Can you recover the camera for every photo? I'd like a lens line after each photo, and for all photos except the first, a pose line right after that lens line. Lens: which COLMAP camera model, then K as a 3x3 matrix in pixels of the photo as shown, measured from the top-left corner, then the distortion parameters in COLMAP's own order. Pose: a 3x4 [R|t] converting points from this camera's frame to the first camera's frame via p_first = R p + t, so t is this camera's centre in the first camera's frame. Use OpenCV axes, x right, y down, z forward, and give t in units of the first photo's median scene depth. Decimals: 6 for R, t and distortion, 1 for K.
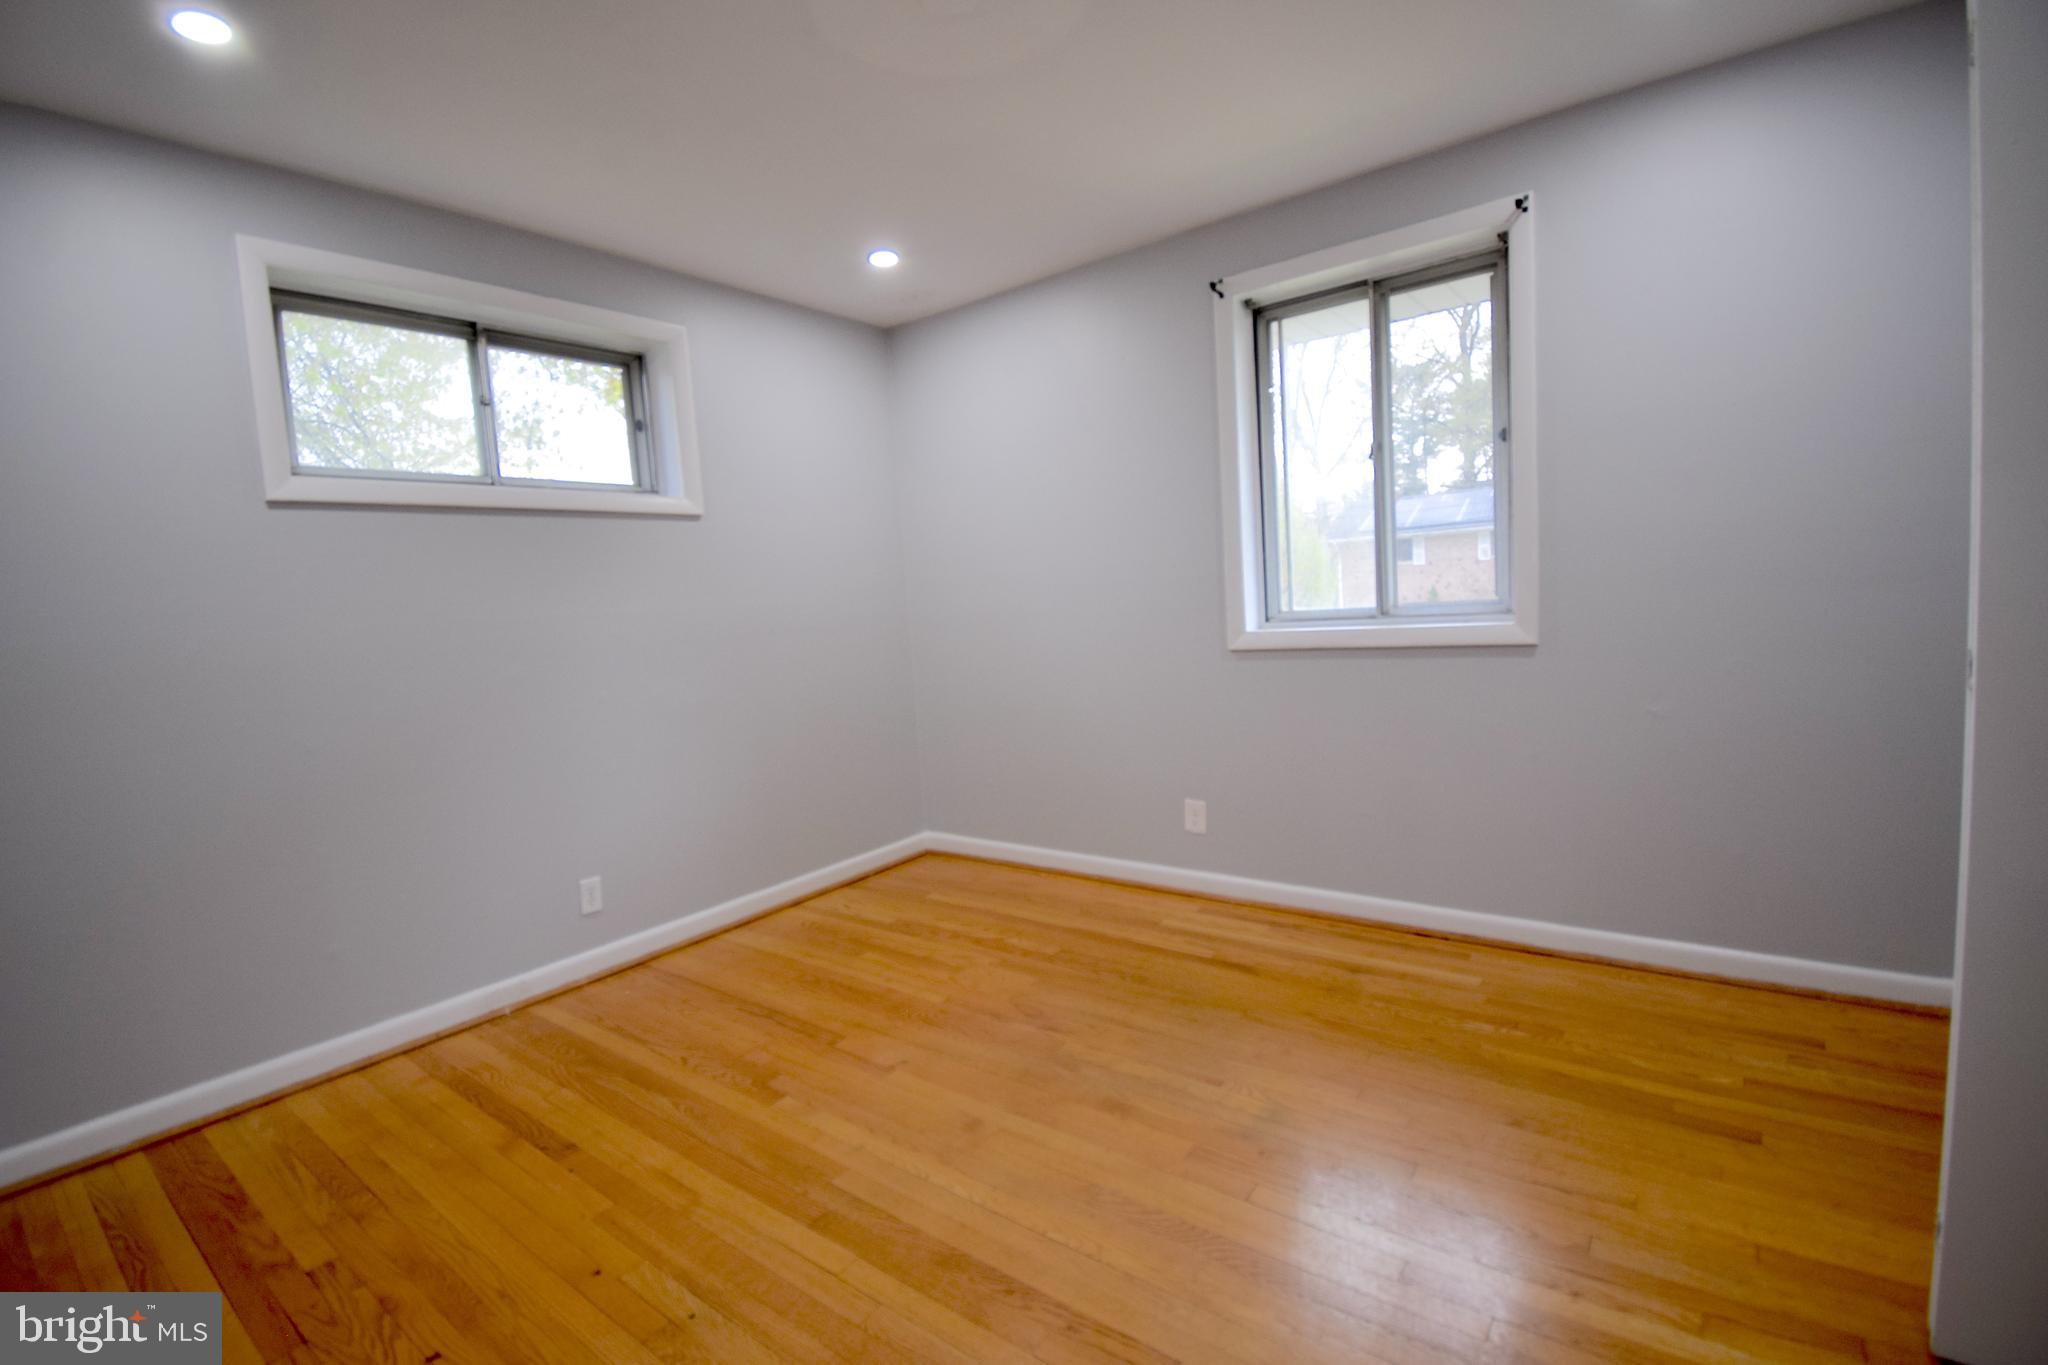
lens RADIAL K [[919.9, 0, 1029.0], [0, 919.9, 680.3], [0, 0, 1]] dist [0.012345, -0.020267]
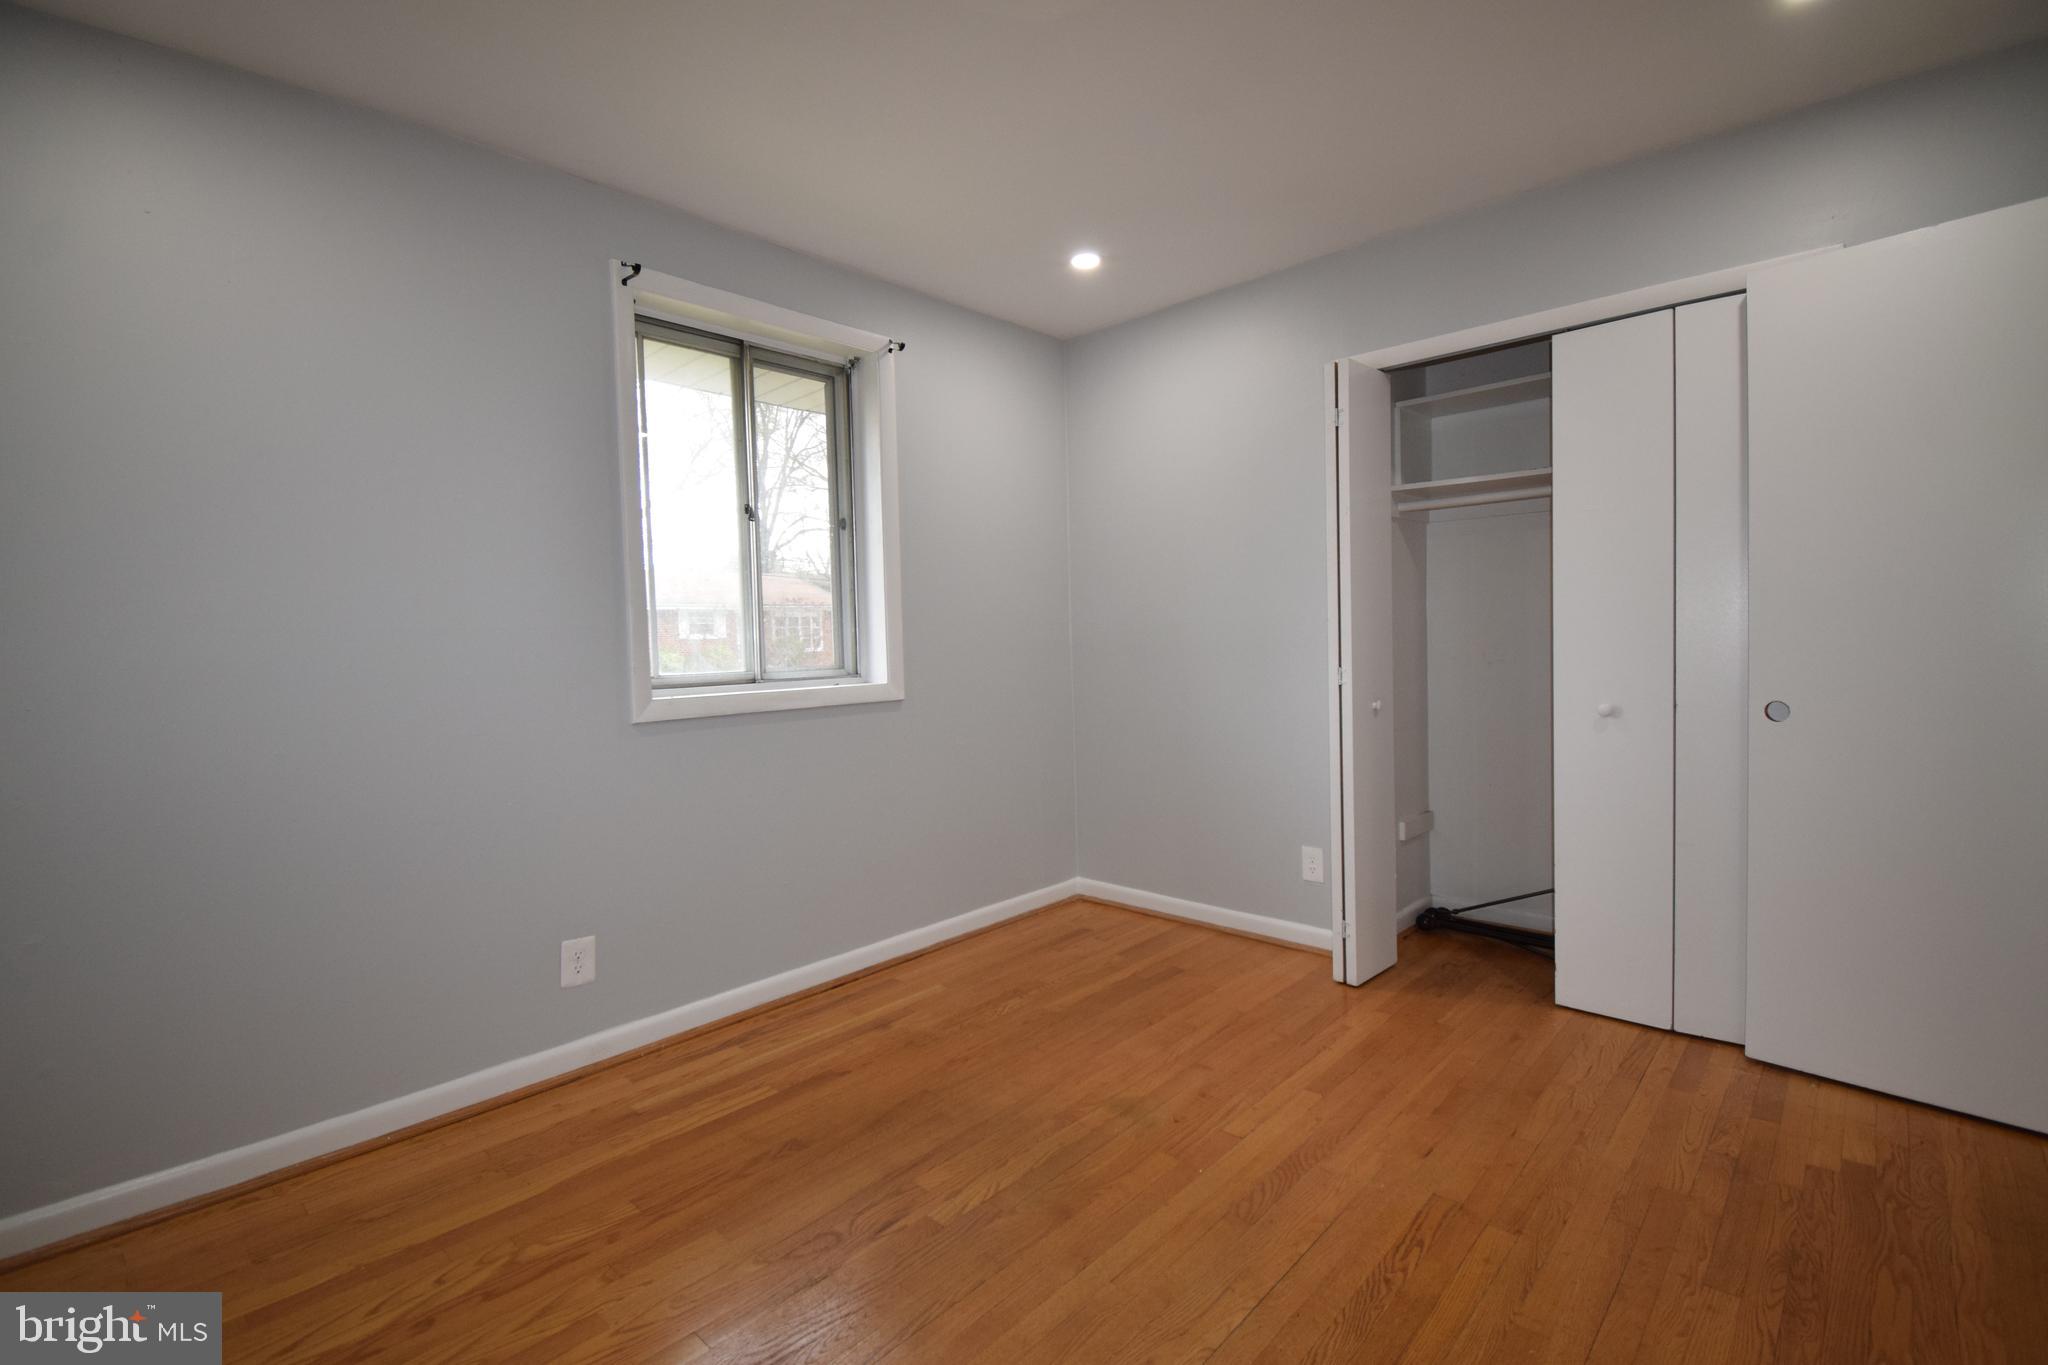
lens RADIAL K [[919.9, 0, 1029.0], [0, 919.9, 680.3], [0, 0, 1]] dist [0.012345, -0.020267]
pose [[0.093713, 0.014559, 0.995493, -0.582680], [0.113558, 0.993211, -0.025216, -0.013507], [-0.989102, 0.115410, 0.091424, 0.650471]]
